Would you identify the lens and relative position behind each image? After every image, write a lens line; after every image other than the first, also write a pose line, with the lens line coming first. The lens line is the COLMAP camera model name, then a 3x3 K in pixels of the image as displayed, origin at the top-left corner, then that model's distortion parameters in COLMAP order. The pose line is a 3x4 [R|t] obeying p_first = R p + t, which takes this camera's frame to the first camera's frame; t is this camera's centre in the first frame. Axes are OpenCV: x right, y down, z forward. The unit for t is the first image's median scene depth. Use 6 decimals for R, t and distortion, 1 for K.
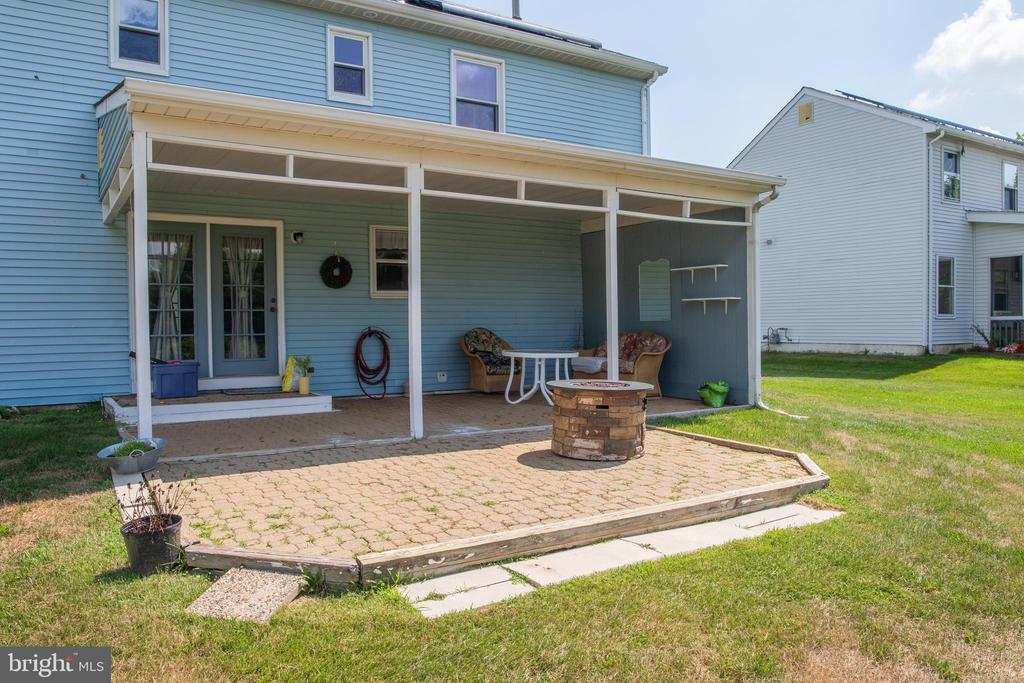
lens RADIAL K [[765.4, 0, 512.0], [0, 765.4, 341.5], [0, 0, 1]] dist [-0.054118, 0.006313]
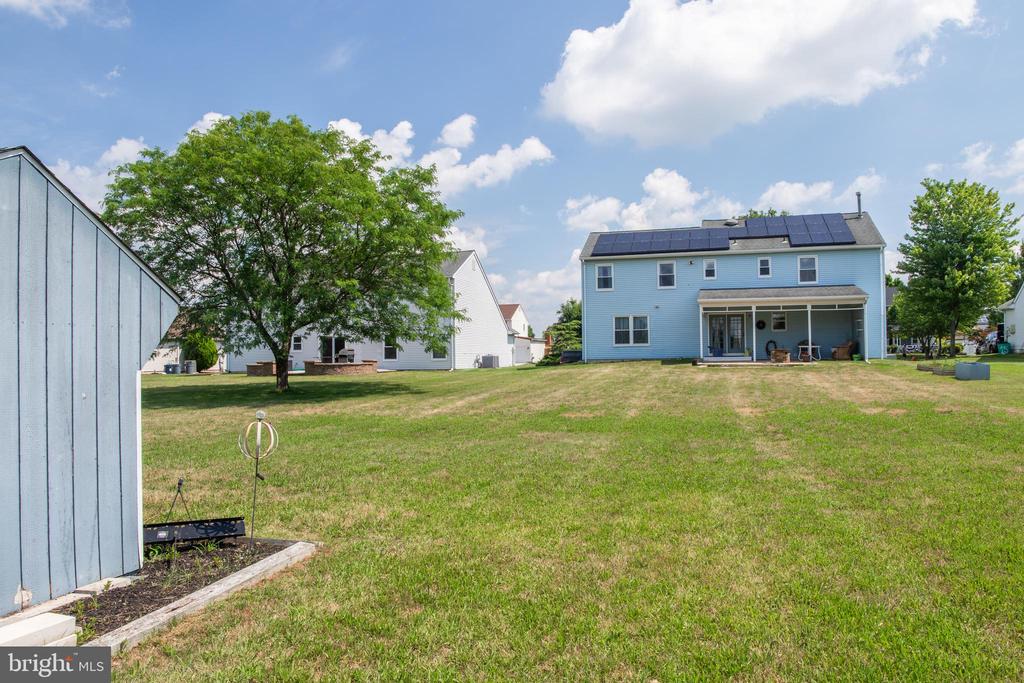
lens RADIAL K [[765.4, 0, 512.0], [0, 765.4, 341.5], [0, 0, 1]] dist [-0.054118, 0.006313]
pose [[0.663079, -0.012135, -0.748451, 1.822222], [-0.006235, 0.999744, -0.021733, 0.080188], [0.748523, 0.019077, 0.662834, -2.467181]]
